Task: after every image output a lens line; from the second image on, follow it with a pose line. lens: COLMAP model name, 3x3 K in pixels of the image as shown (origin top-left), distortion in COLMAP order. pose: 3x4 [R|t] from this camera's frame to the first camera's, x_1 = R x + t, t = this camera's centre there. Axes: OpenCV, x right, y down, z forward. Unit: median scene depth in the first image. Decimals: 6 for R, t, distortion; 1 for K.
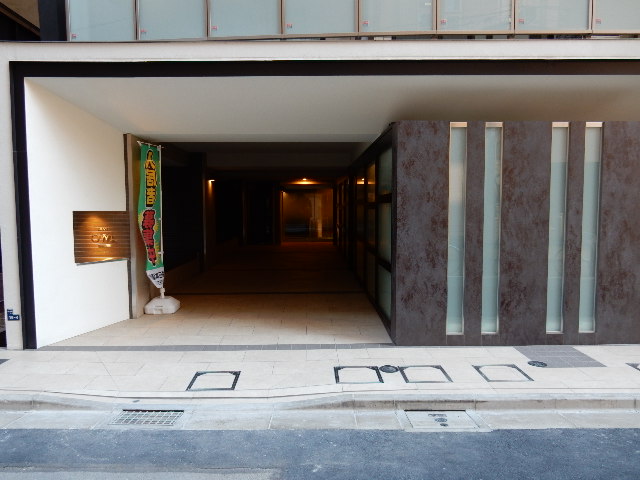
lens RADIAL K [[472.1, 0, 320.0], [0, 472.1, 240.0], [0, 0, 1]] dist [-0.000231, -0.004473]
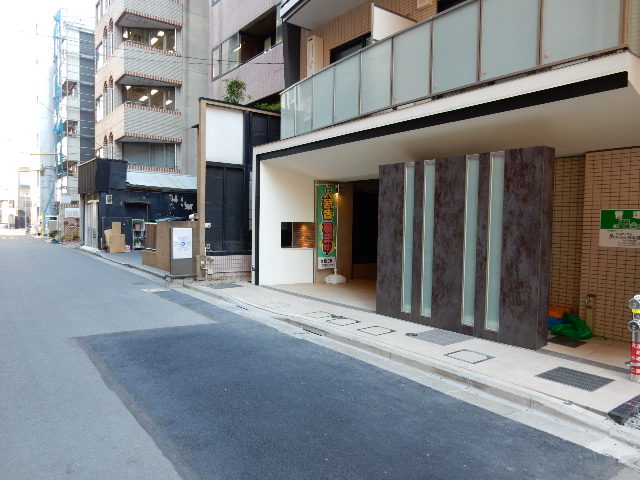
lens RADIAL K [[472.1, 0, 320.0], [0, 472.1, 240.0], [0, 0, 1]] dist [-0.000231, -0.004473]
pose [[0.583608, 0.042913, -0.810901, 1.279422], [-0.071665, 0.997428, 0.001206, 0.002070], [0.808867, 0.057409, 0.585182, -0.043127]]
